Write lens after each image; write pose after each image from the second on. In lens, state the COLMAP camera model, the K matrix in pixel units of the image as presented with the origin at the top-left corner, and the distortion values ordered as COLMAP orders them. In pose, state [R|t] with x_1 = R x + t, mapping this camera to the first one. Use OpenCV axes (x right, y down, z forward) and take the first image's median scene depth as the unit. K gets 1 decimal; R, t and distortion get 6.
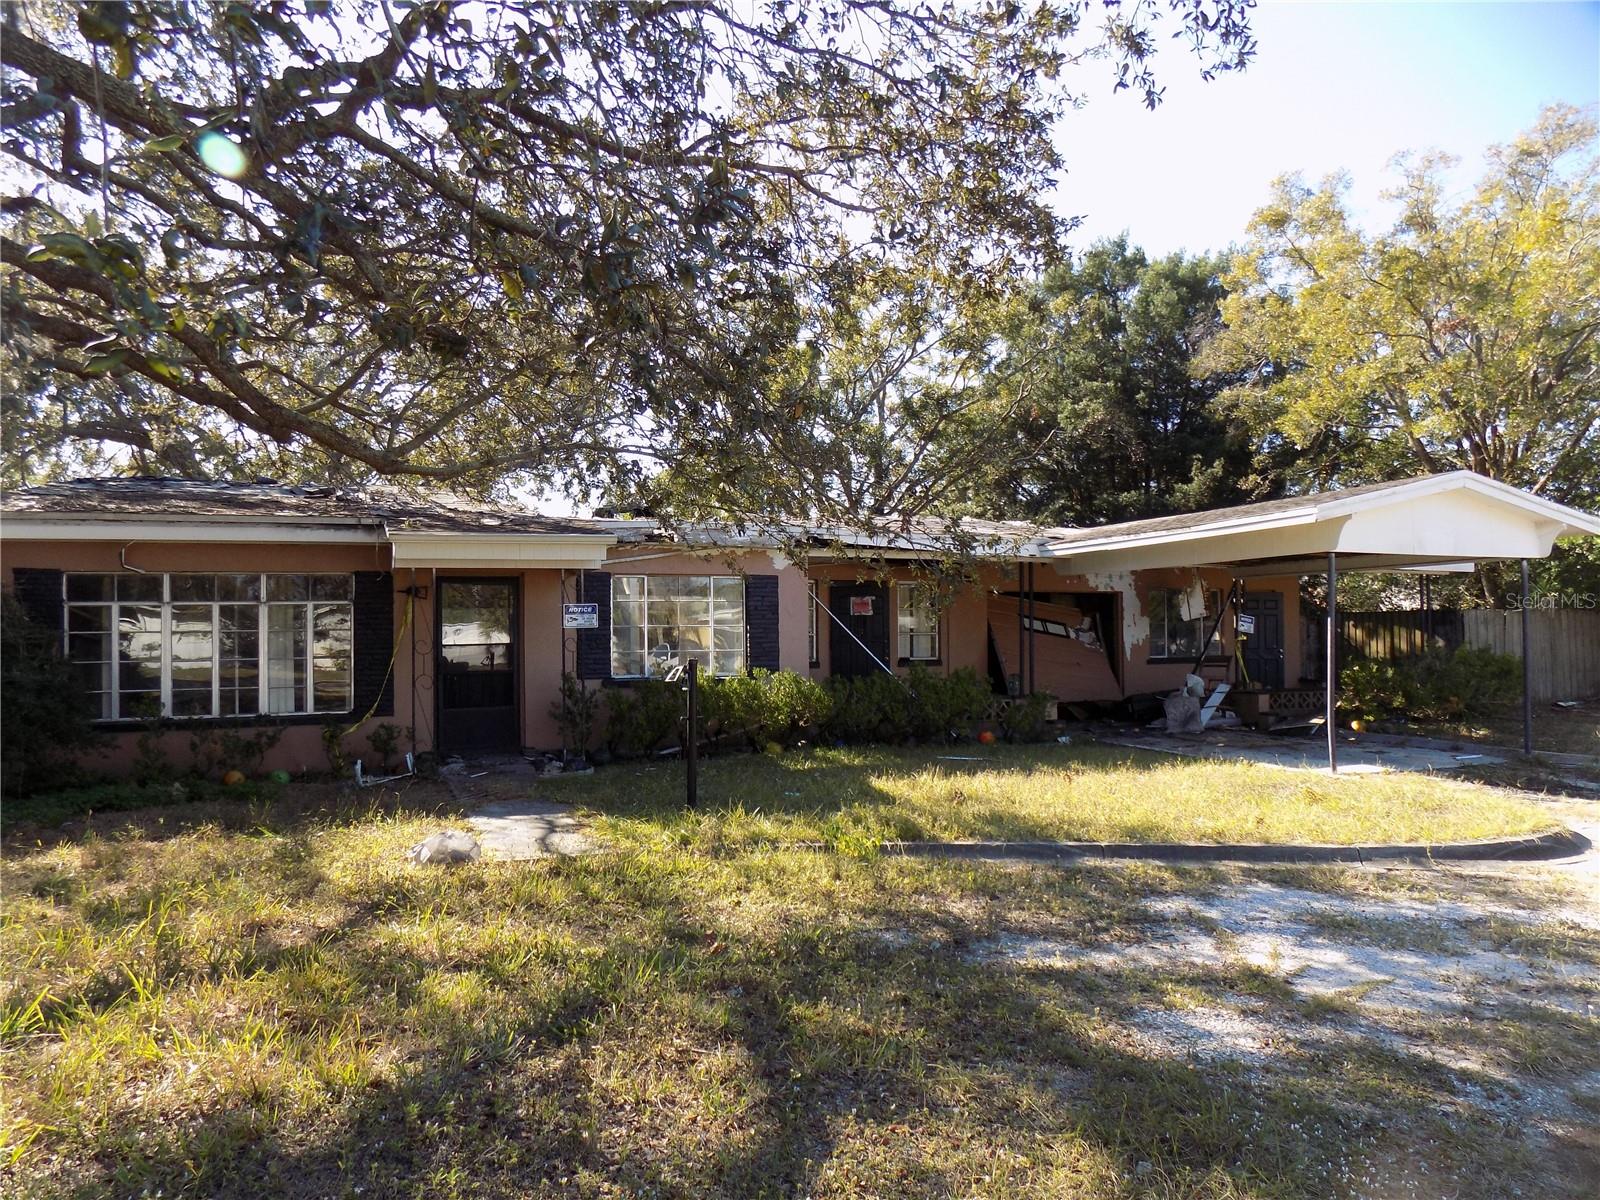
lens RADIAL K [[1091.6, 0, 775.0], [0, 1091.6, 604.4], [0, 0, 1]] dist [-0.118669, 0.109259]
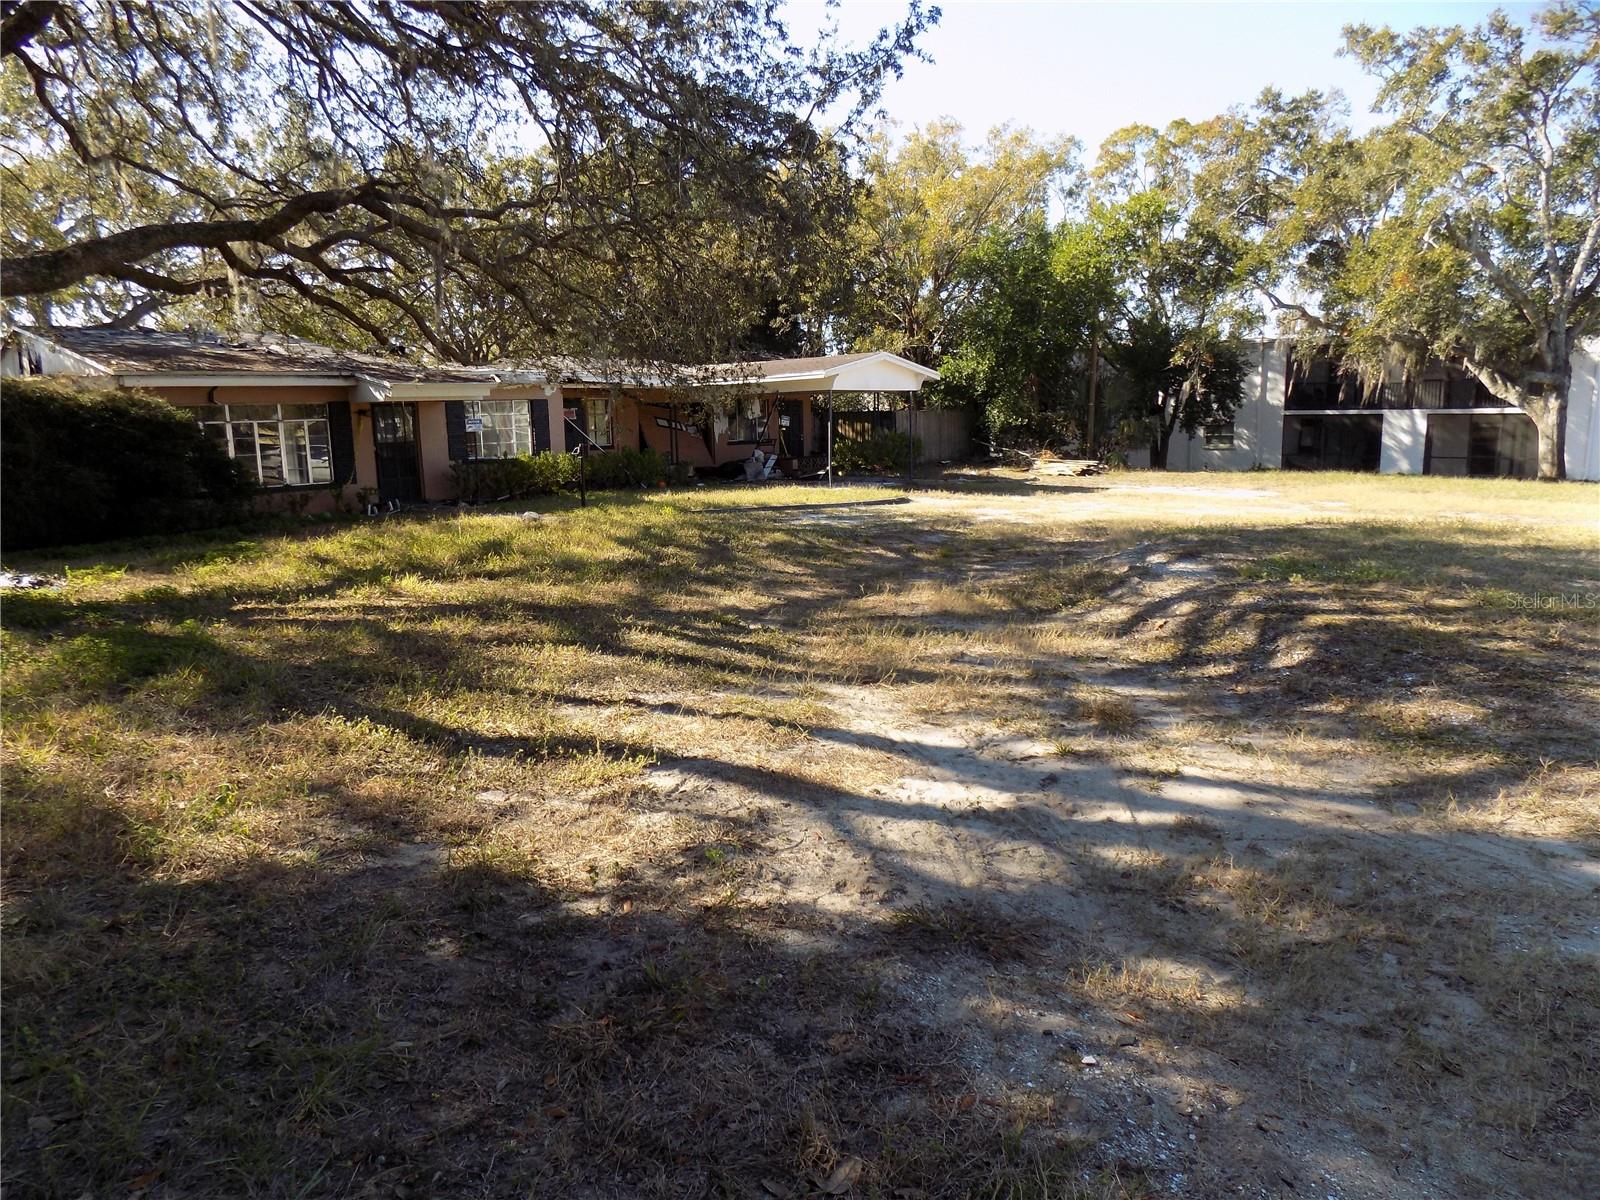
lens RADIAL K [[1073.0, 0, 833.8], [0, 1073.0, 620.7], [0, 0, 1]] dist [-0.104577, 0.068889]
pose [[0.882041, -0.096374, 0.461210, -0.359111], [-0.001852, 0.978141, 0.207933, -0.028102], [-0.471168, -0.184260, 0.862583, -0.668265]]
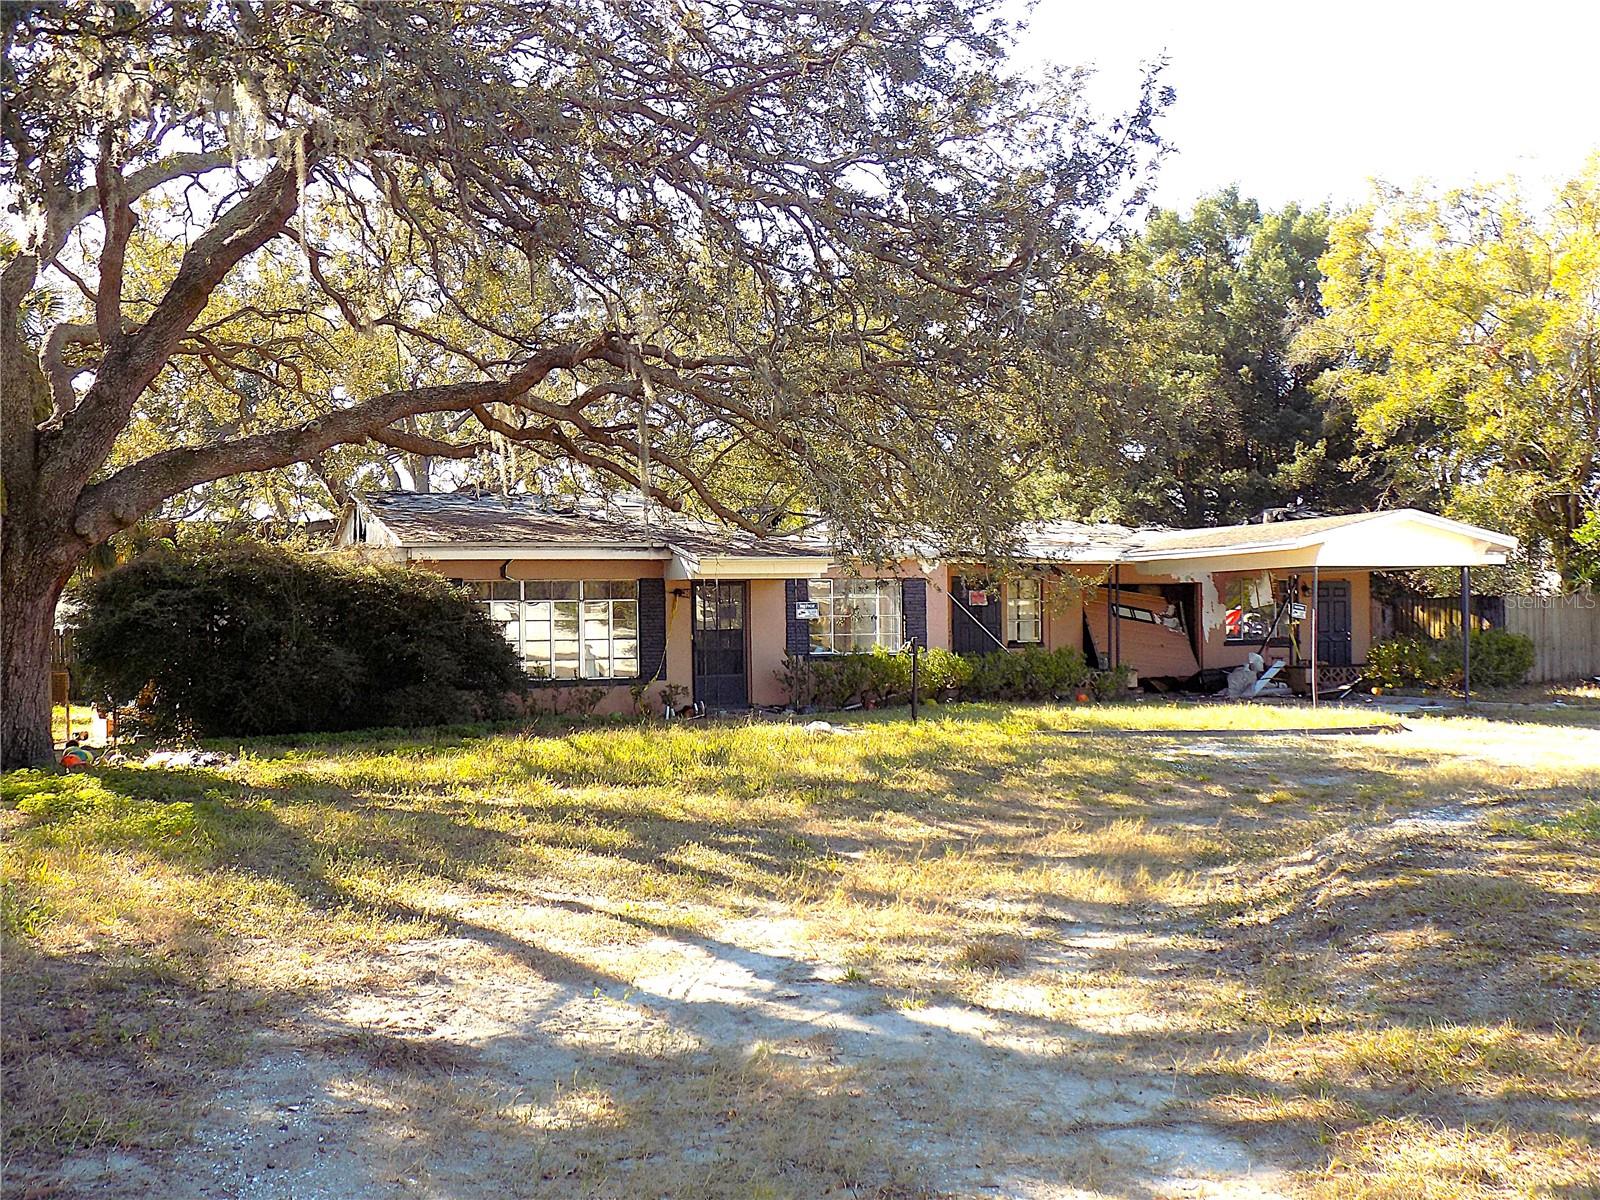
lens RADIAL K [[1659.3, 0, 800.0], [0, 1659.3, 600.0], [0, 0, 1]] dist [-0.032132, -0.011505]
pose [[0.999761, -0.002910, 0.021666, -0.167281], [0.002517, 0.999832, 0.018146, -0.030598], [-0.021715, -0.018087, 0.999601, -0.879626]]
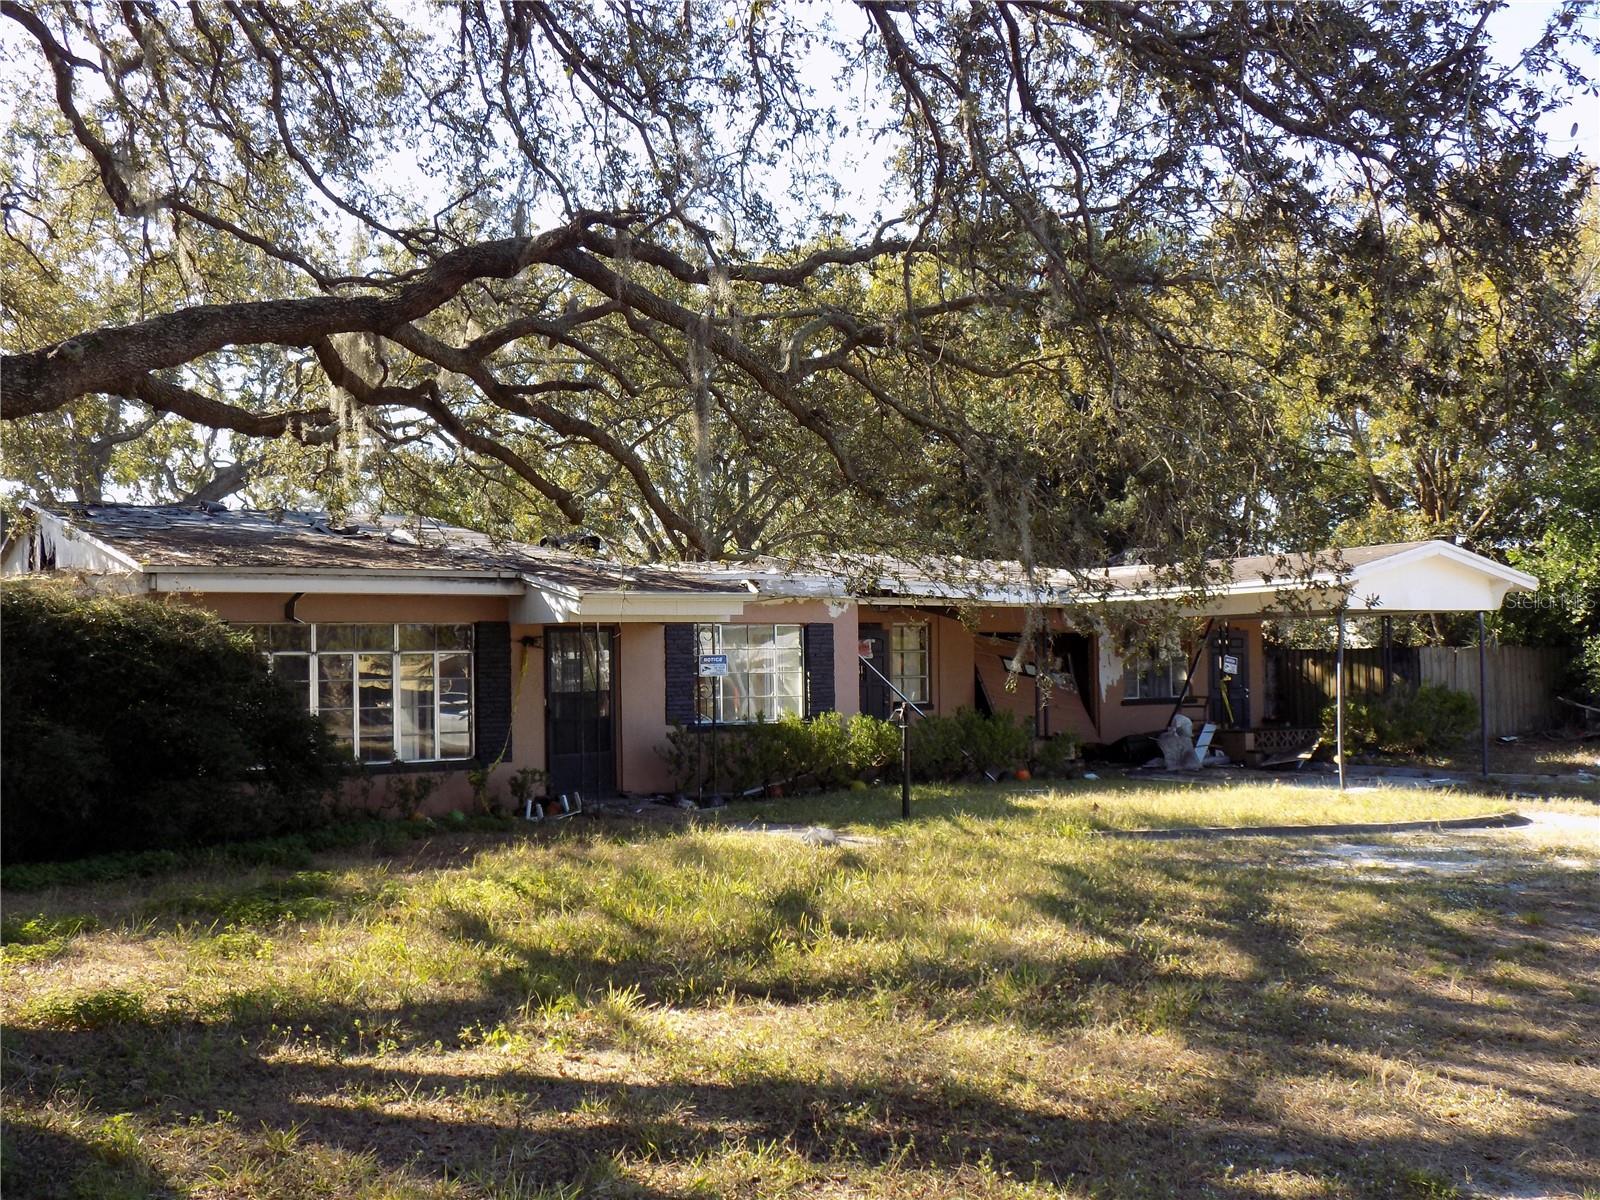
lens RADIAL K [[1659.3, 0, 800.0], [0, 1659.3, 600.0], [0, 0, 1]] dist [-0.032132, -0.011505]
pose [[0.970641, 0.004087, 0.240500, -0.348937], [-0.000915, 0.999911, -0.013301, -0.022591], [-0.240533, 0.012691, 0.970558, -0.446393]]
